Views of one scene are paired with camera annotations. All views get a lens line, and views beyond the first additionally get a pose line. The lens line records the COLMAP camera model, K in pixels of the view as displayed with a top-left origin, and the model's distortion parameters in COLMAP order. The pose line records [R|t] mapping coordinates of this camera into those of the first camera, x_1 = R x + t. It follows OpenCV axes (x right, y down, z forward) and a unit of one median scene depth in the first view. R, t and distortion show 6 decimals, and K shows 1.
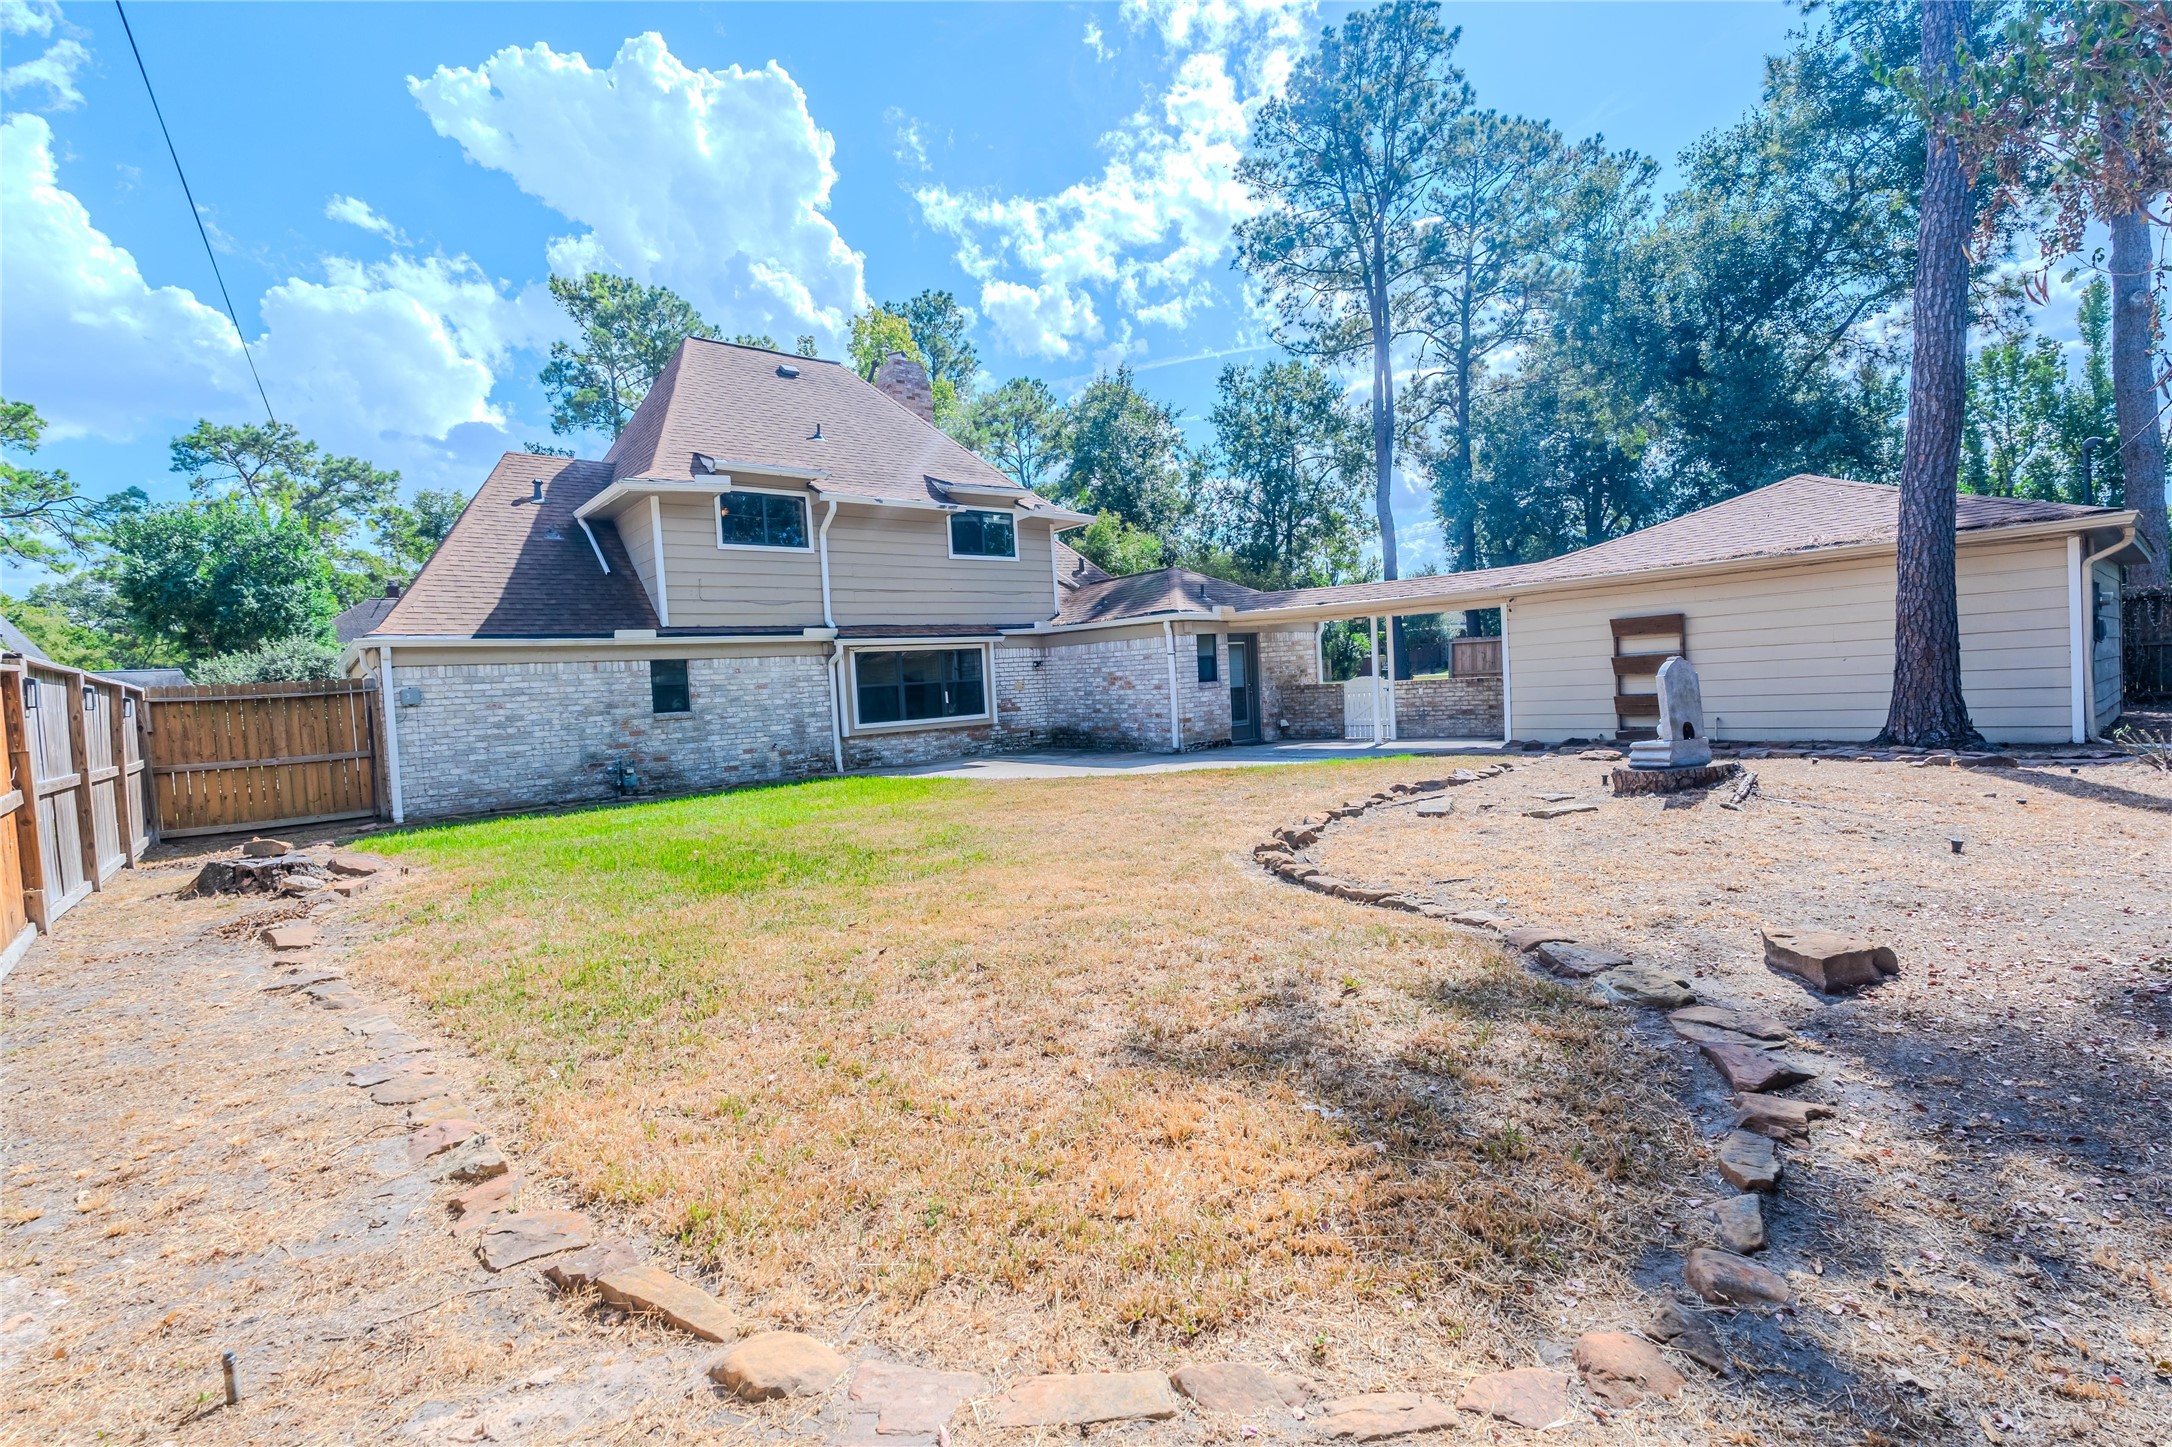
lens RADIAL K [[963.4, 0, 1084.9], [0, 963.4, 726.4], [0, 0, 1]] dist [-0.002589, -0.000534]
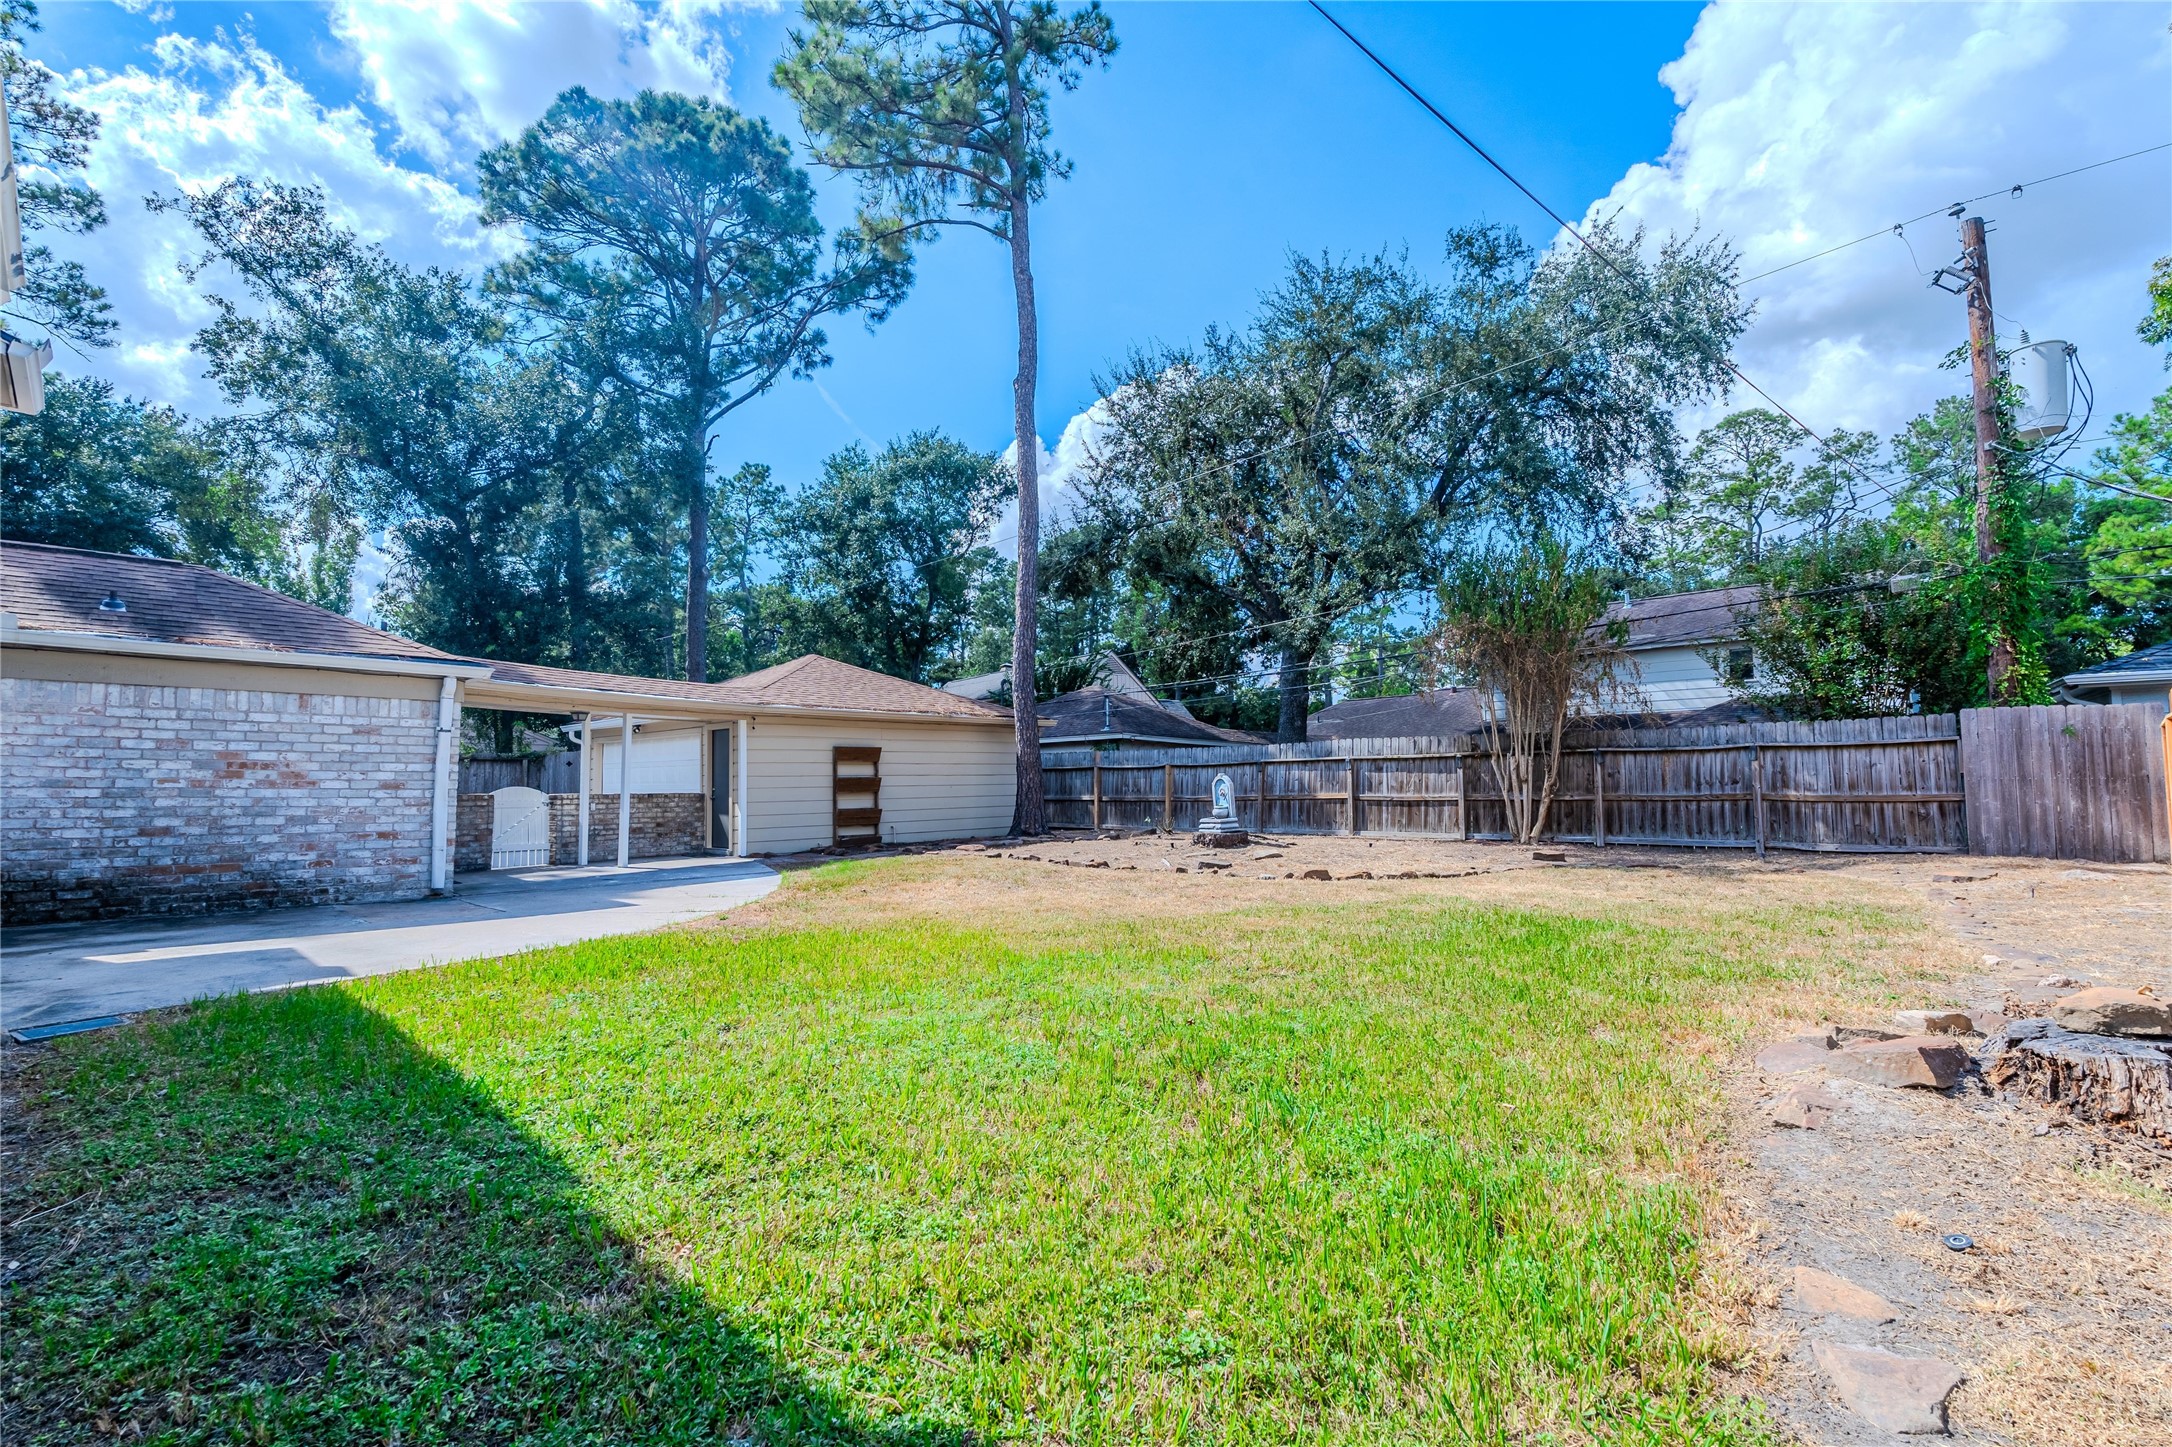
lens RADIAL K [[963.4, 0, 1084.9], [0, 963.4, 726.4], [0, 0, 1]] dist [-0.002589, -0.000534]
pose [[-0.126176, 0.114872, 0.985334, -0.672716], [0.058451, 0.992408, -0.108212, 0.012730], [-0.990284, 0.043941, -0.131933, 0.821281]]
